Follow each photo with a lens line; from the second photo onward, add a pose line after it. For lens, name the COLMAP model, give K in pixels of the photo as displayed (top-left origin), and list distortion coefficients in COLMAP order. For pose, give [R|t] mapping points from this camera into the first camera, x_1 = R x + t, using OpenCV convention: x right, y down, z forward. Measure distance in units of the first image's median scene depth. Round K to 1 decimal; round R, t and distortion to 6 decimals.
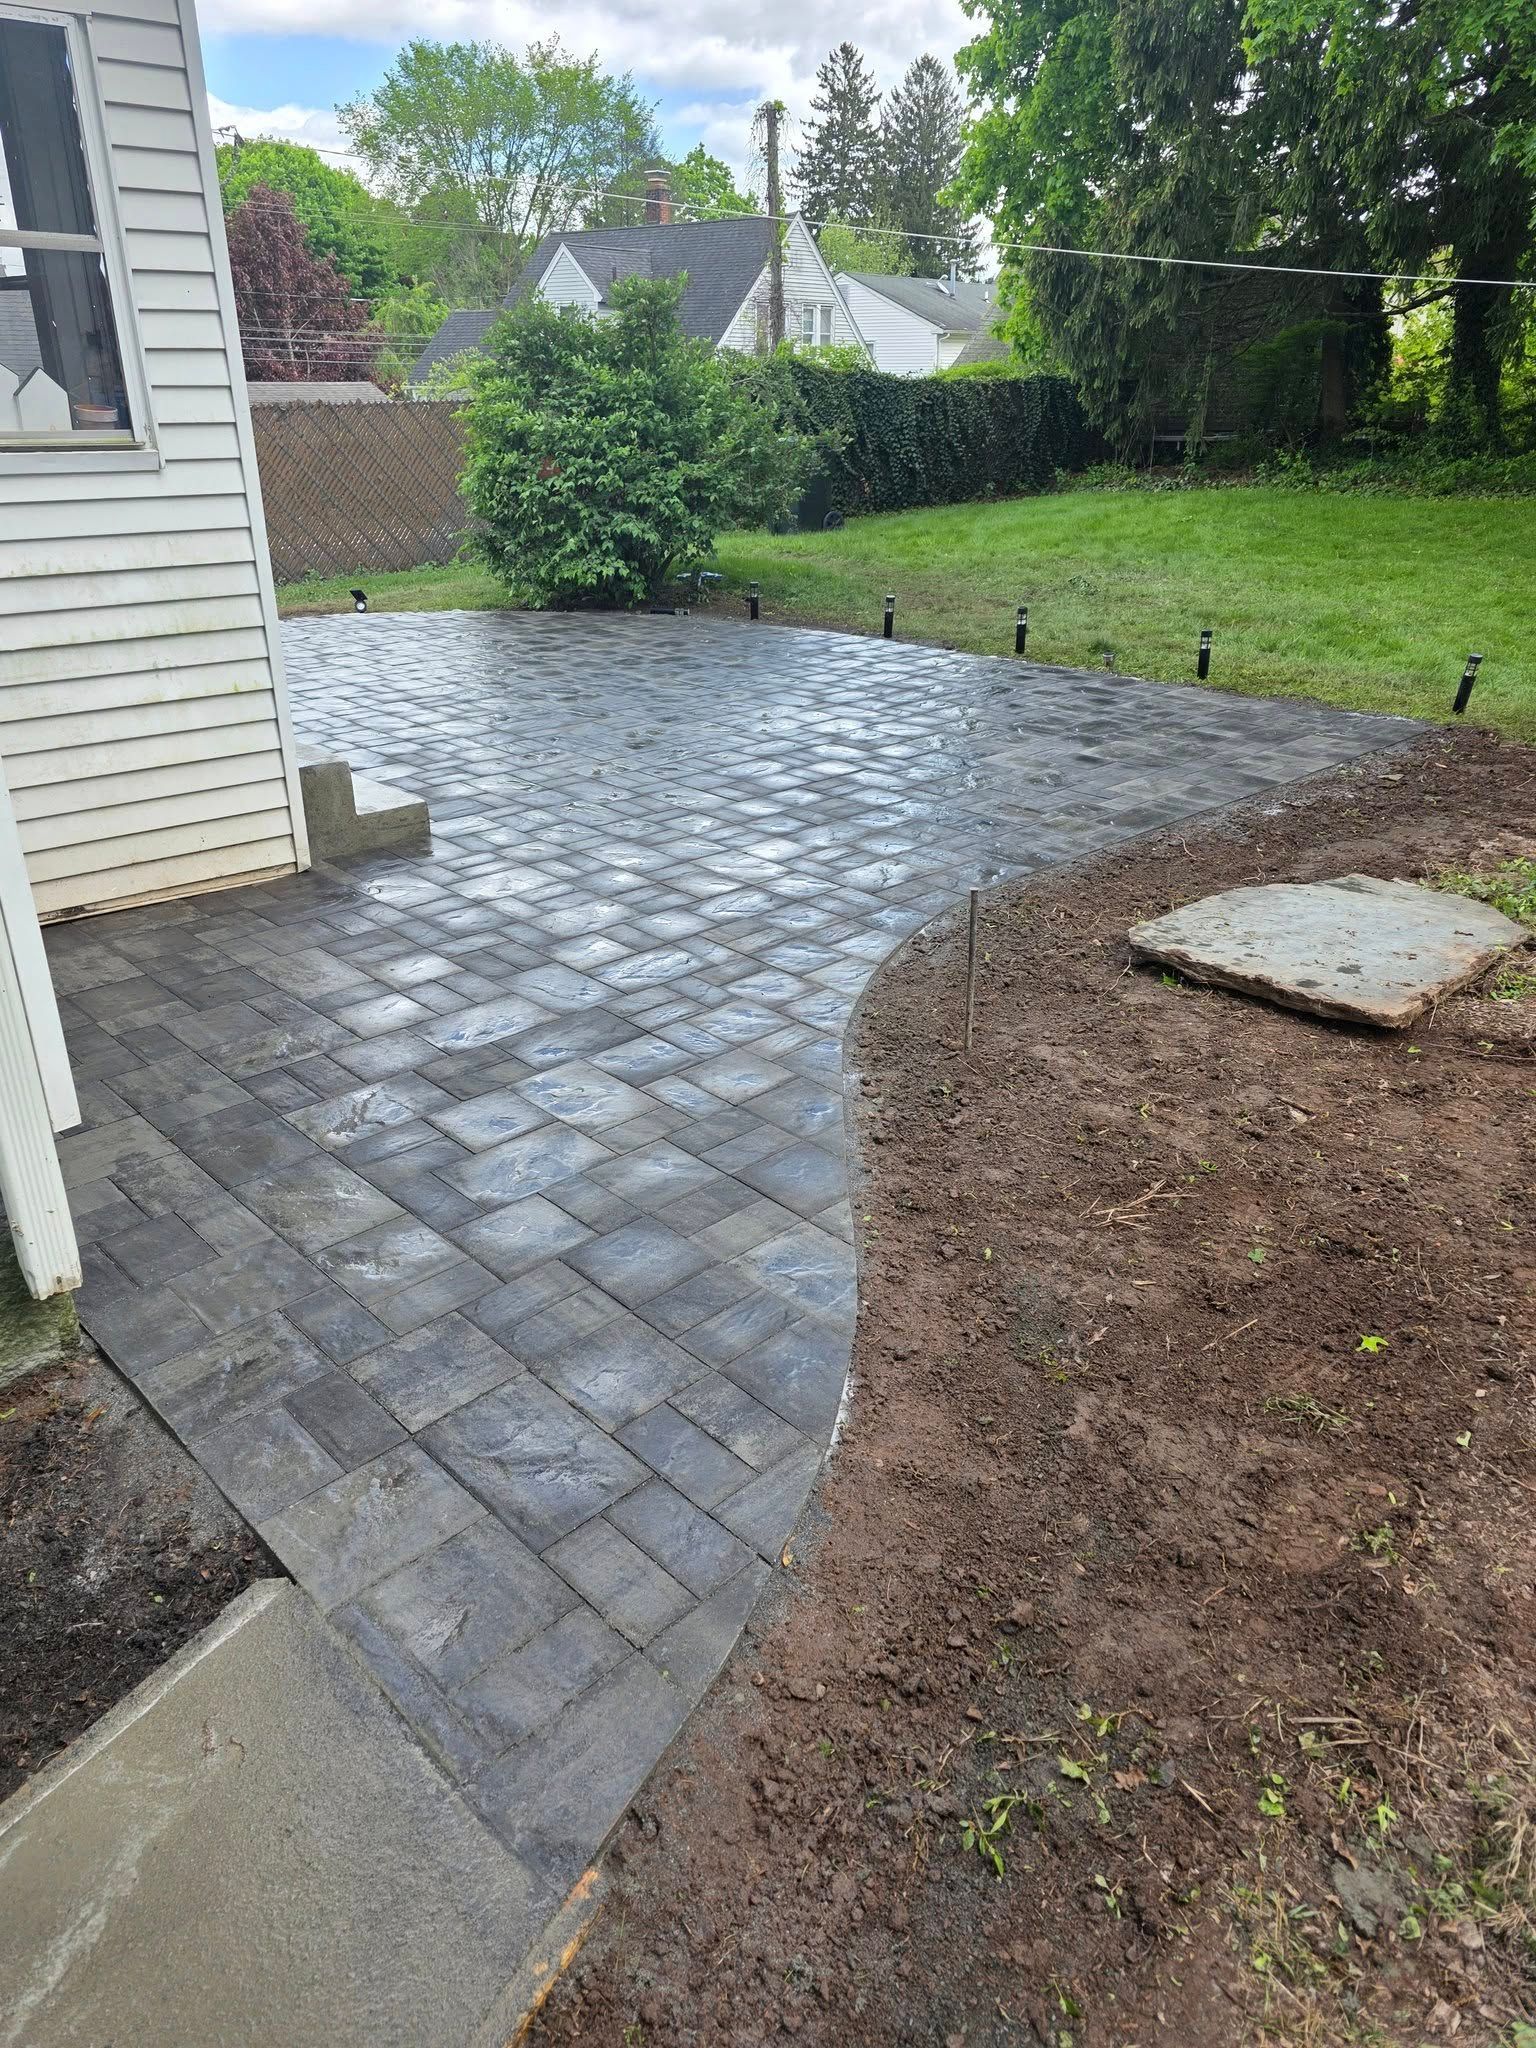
lens RADIAL K [[1365.0, 0, 768.0], [0, 1365.0, 1024.0], [0, 0, 1]] dist [0.073127, -0.060035]
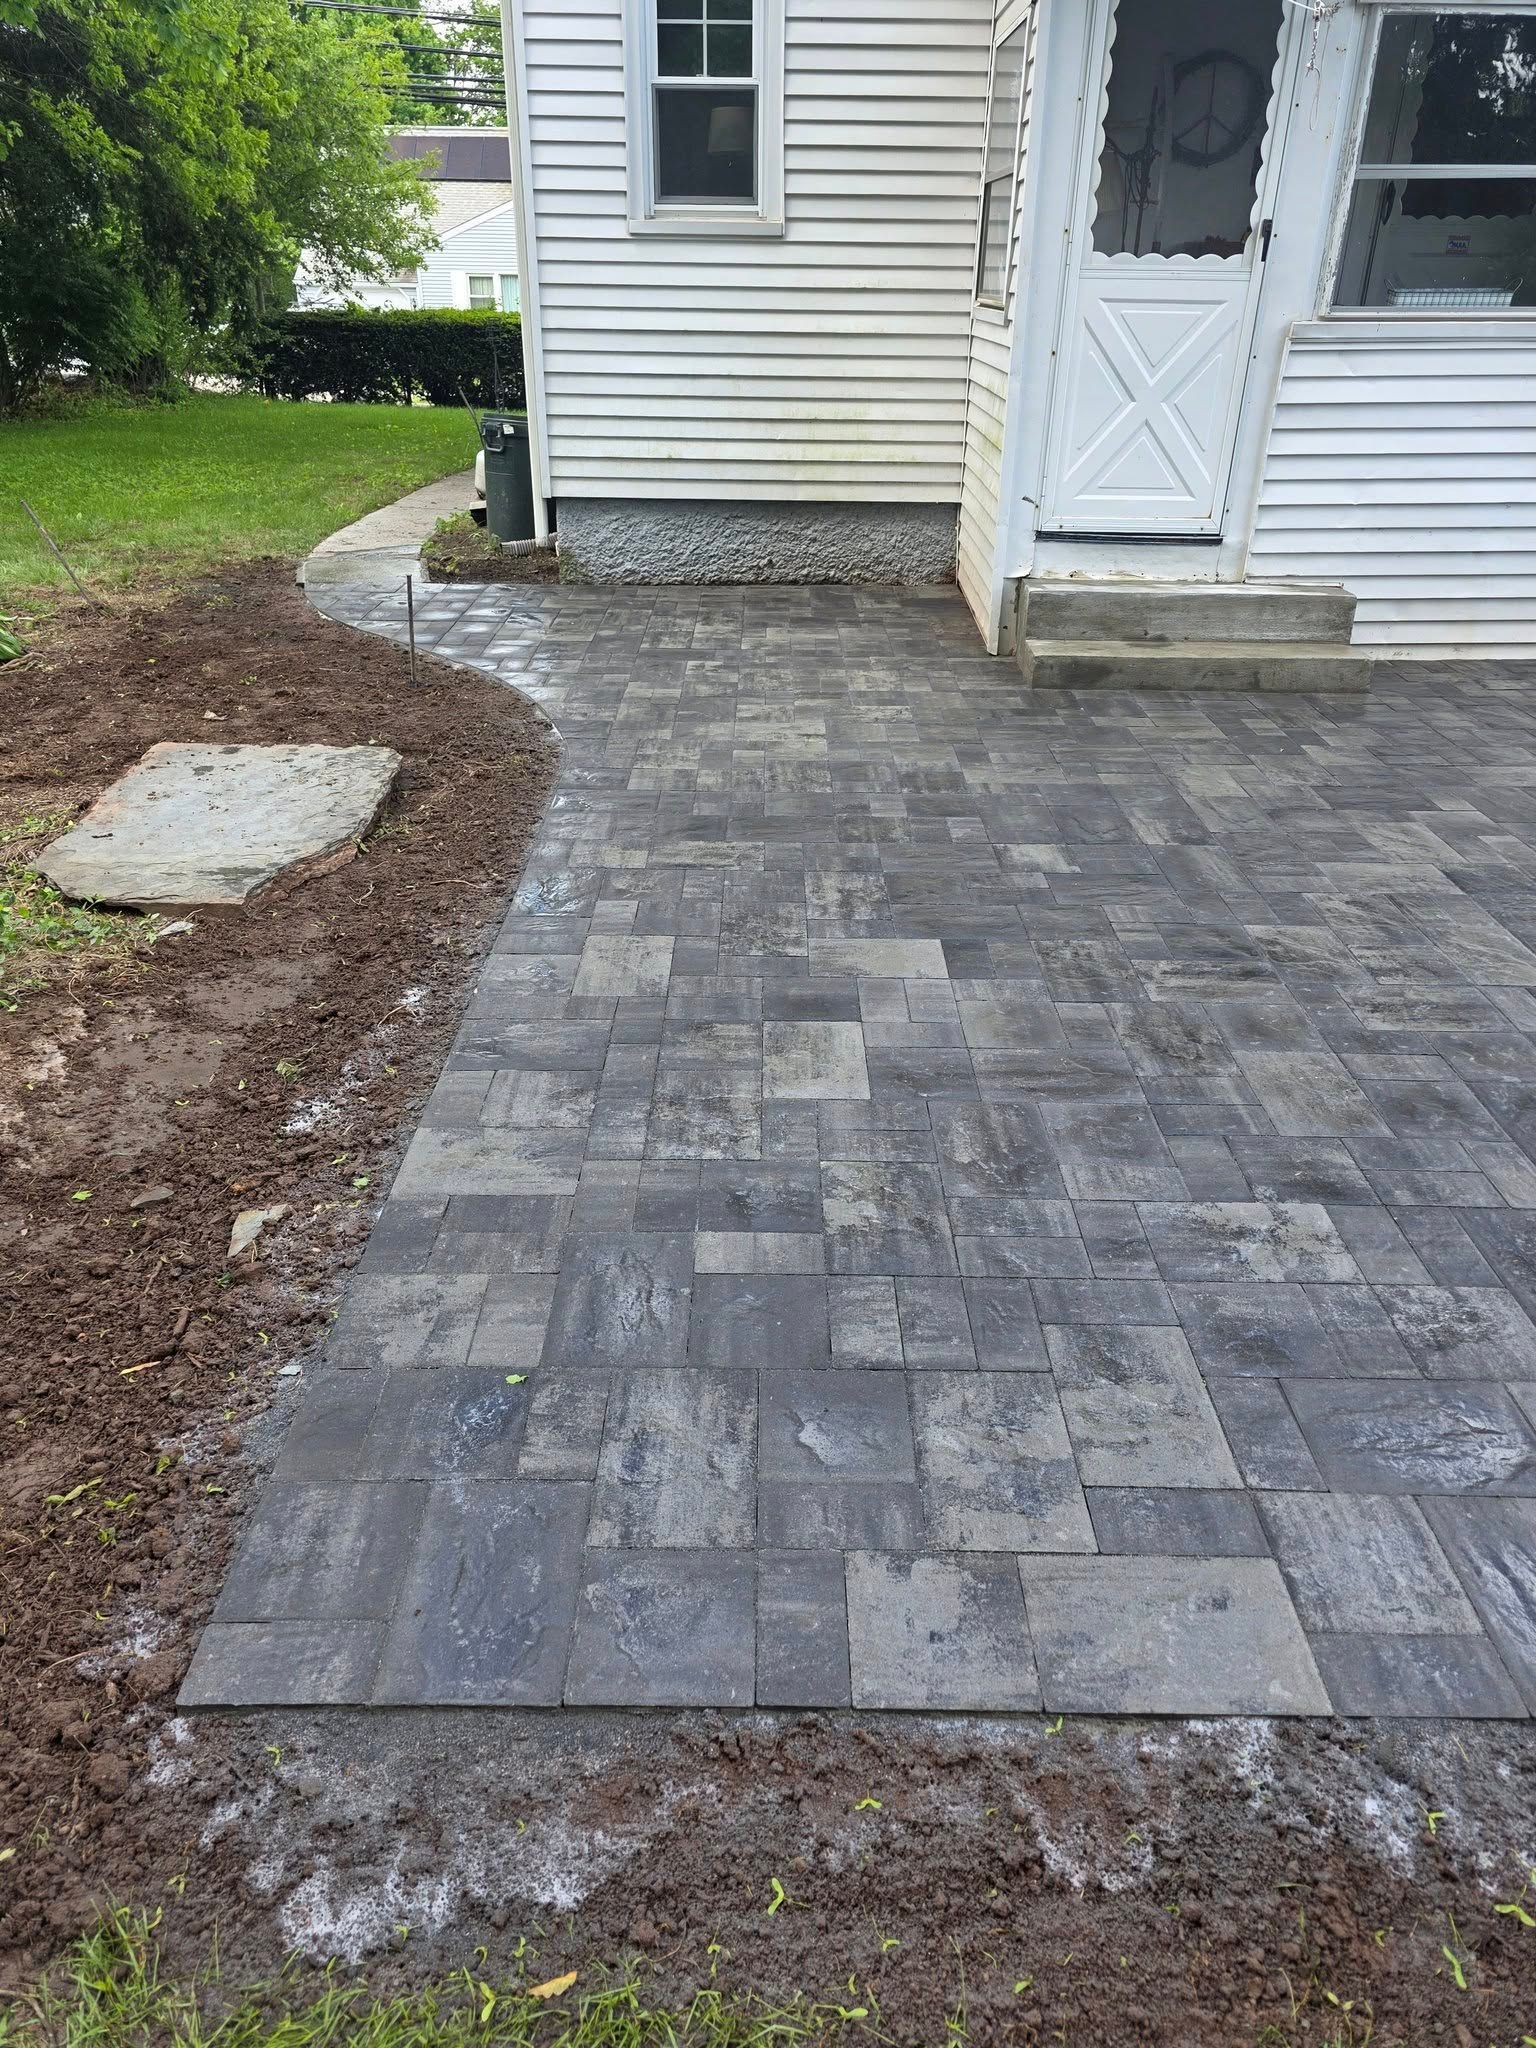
lens RADIAL K [[1365.0, 0, 768.0], [0, 1365.0, 1024.0], [0, 0, 1]] dist [0.073127, -0.060035]
pose [[-0.690089, 0.319149, -0.649554, 0.769253], [-0.324453, 0.665841, 0.671852, -0.701081], [0.646921, 0.674388, -0.355941, 1.564244]]
